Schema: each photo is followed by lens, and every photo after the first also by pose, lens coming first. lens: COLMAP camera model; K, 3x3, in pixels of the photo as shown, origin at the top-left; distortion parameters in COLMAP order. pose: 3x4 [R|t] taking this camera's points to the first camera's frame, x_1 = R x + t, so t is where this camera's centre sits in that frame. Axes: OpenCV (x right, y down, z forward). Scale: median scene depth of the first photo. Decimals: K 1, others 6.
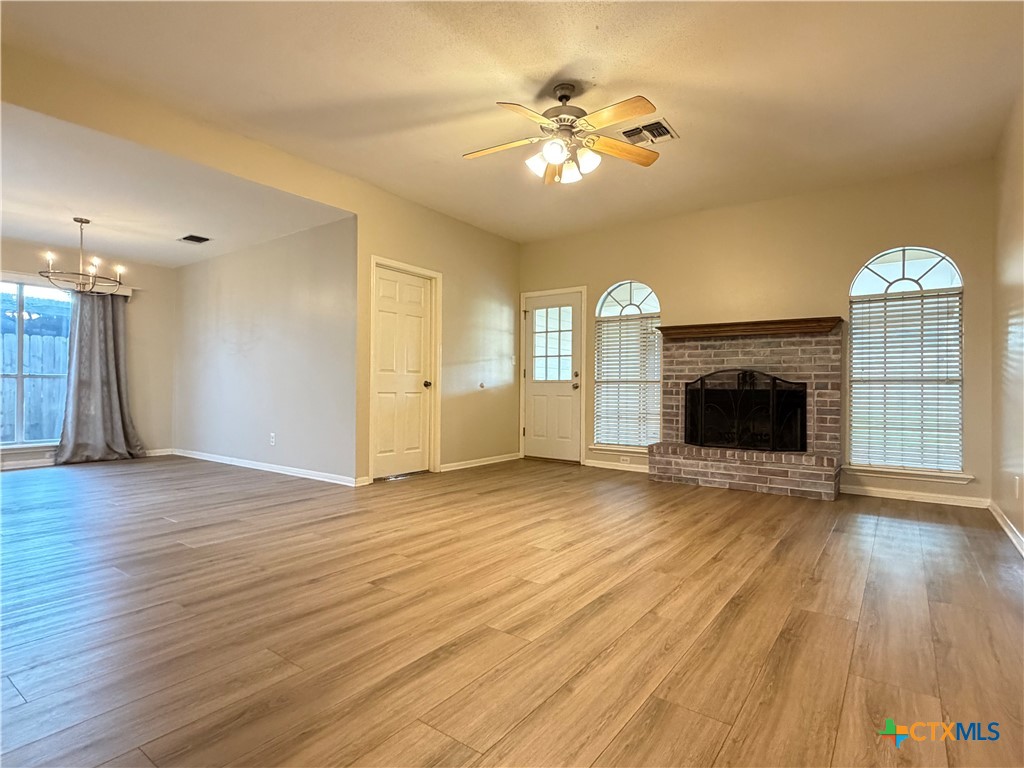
lens RADIAL K [[526.4, 0, 512.0], [0, 526.4, 384.0], [0, 0, 1]] dist [0.001363, -0.000206]
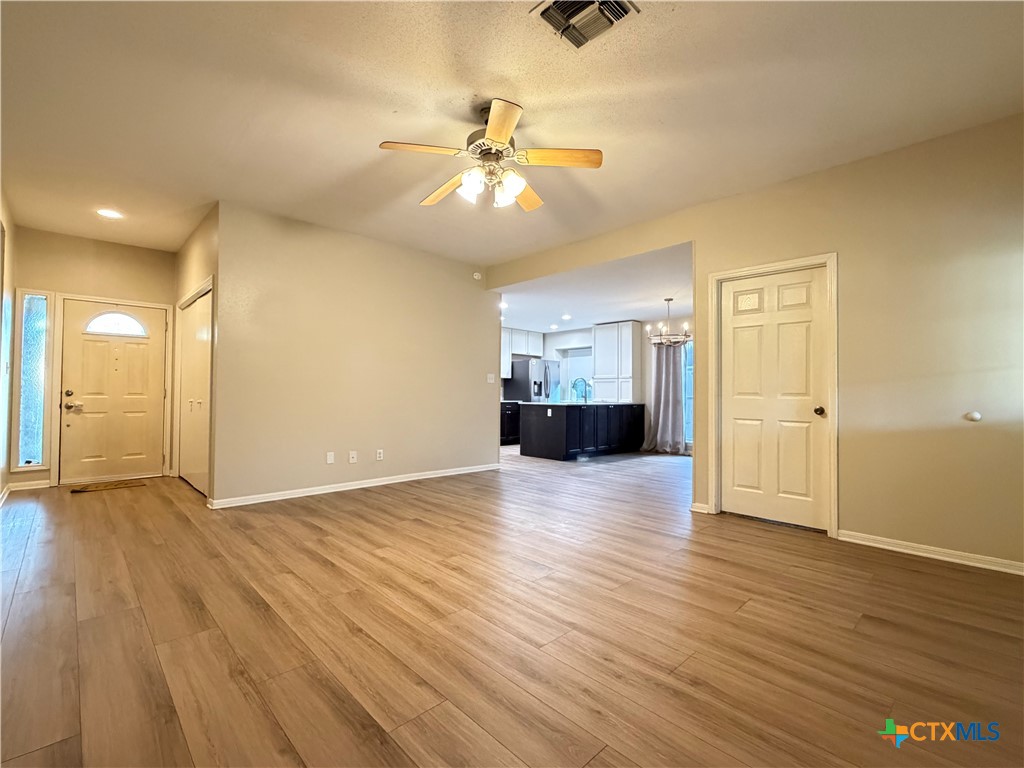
lens RADIAL K [[462.7, 0, 512.0], [0, 462.7, 384.0], [0, 0, 1]] dist [-0.000982, 0.000237]
pose [[-0.164251, -0.028612, -0.986003, 1.157023], [-0.004300, 0.999591, -0.028290, -0.036522], [0.986409, -0.000407, -0.164307, 1.465504]]
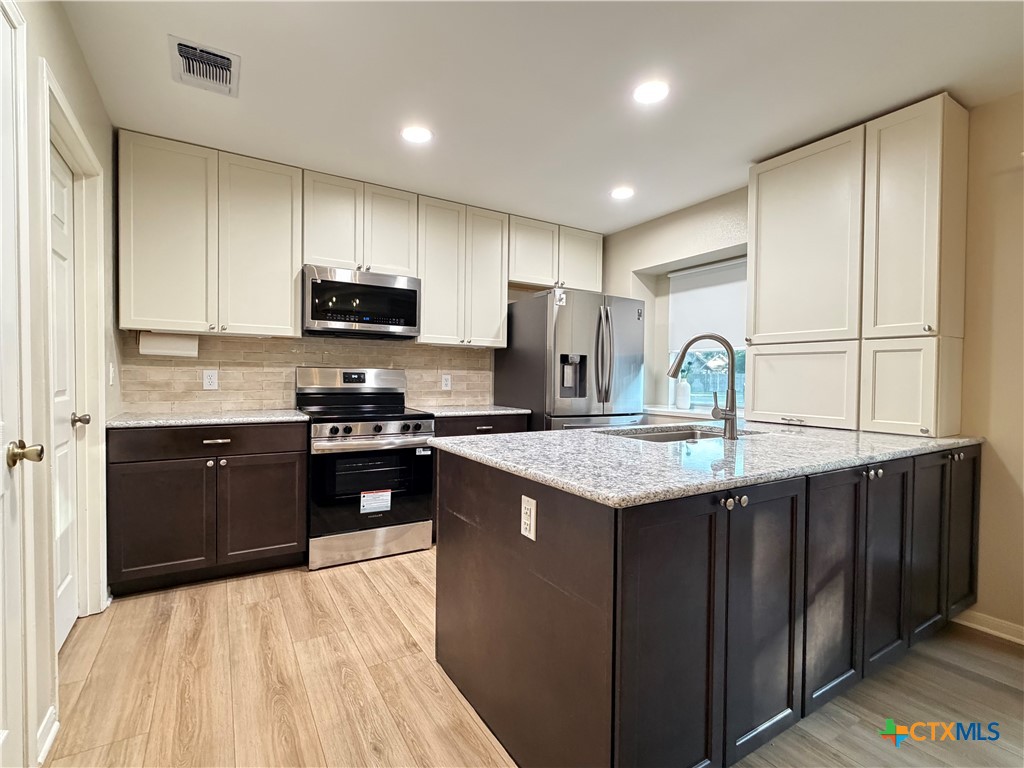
lens RADIAL K [[478.3, 0, 512.0], [0, 478.3, 384.0], [0, 0, 1]] dist [-0.000162, -0.000030]
pose [[-0.375076, 0.006435, -0.926972, 1.021122], [-0.008094, 0.999915, 0.010217, -0.039866], [0.926959, 0.011335, -0.374992, 1.461888]]
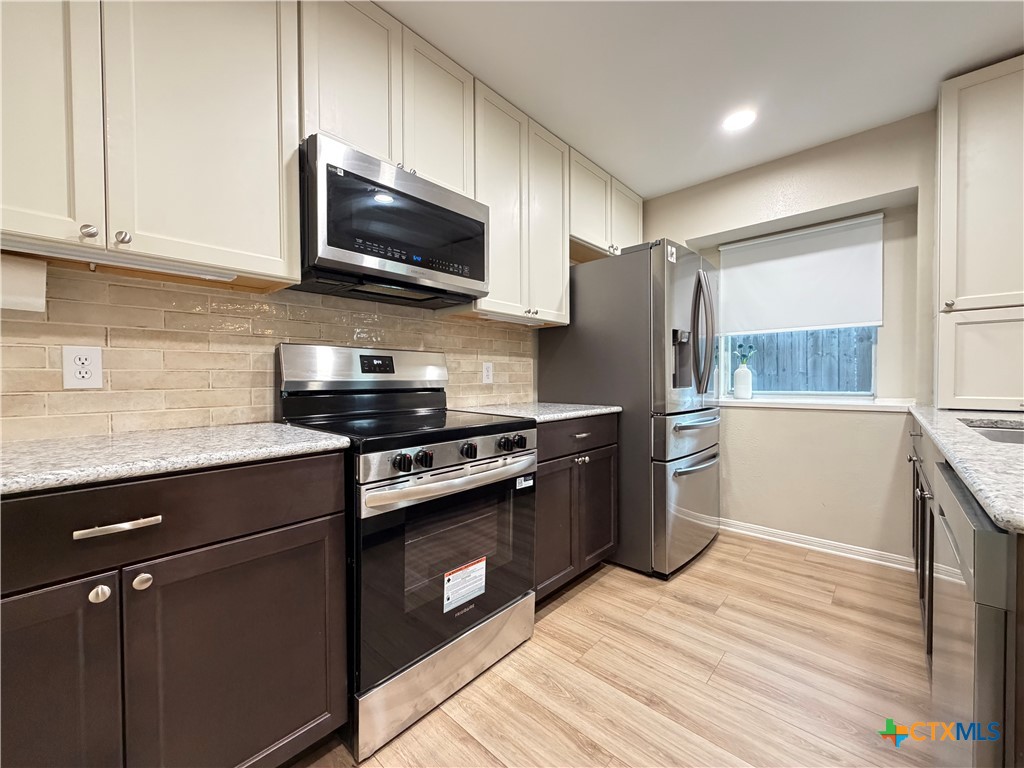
lens RADIAL K [[407.6, 0, 512.0], [0, 407.6, 384.0], [0, 0, 1]] dist [-0.000678, 0.000095]
pose [[-0.114457, 0.013334, -0.993339, 0.997882], [0.013573, 0.999838, 0.011857, -0.038329], [0.993335, -0.012126, -0.114619, 1.428252]]
